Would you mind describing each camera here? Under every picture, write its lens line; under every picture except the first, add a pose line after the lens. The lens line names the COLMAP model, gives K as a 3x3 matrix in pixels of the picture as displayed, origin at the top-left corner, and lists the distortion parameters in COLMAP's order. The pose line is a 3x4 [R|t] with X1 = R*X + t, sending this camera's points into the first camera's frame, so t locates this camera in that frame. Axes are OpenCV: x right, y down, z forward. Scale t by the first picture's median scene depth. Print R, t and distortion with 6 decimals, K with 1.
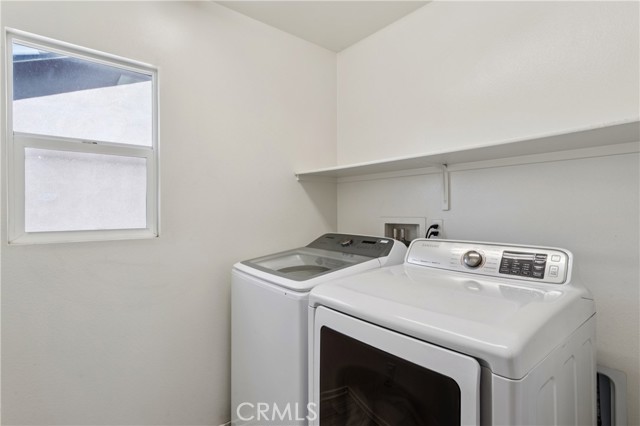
lens RADIAL K [[323.1, 0, 320.0], [0, 323.1, 212.1], [0, 0, 1]] dist [-0.001939, 0.001025]
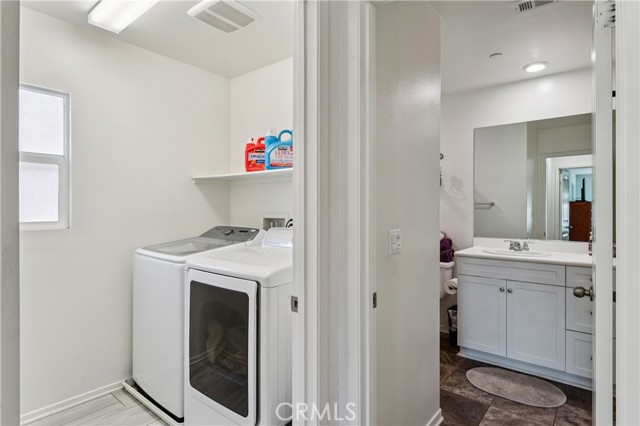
lens RADIAL K [[343.4, 0, 320.2], [0, 343.4, 210.0], [0, 0, 1]] dist [0.001847, -0.001082]
pose [[0.979448, 0.004130, 0.201655, 0.190260], [-0.005031, 0.999980, 0.003956, -0.004423], [-0.201634, -0.004889, 0.979449, -0.522897]]
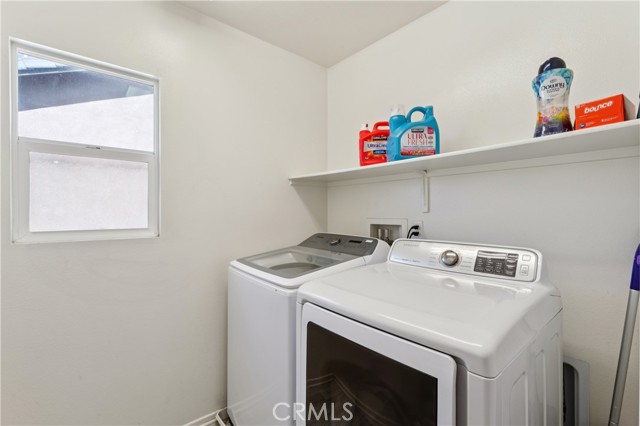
lens RADIAL K [[288.5, 0, 320.1], [0, 288.5, 213.5], [0, 0, 1]] dist [-0.000173, -0.000564]
pose [[0.999831, 0.003565, 0.018014, 0.017100], [-0.003600, 0.999992, 0.001913, -0.002901], [-0.018007, -0.001977, 0.999836, 0.034455]]
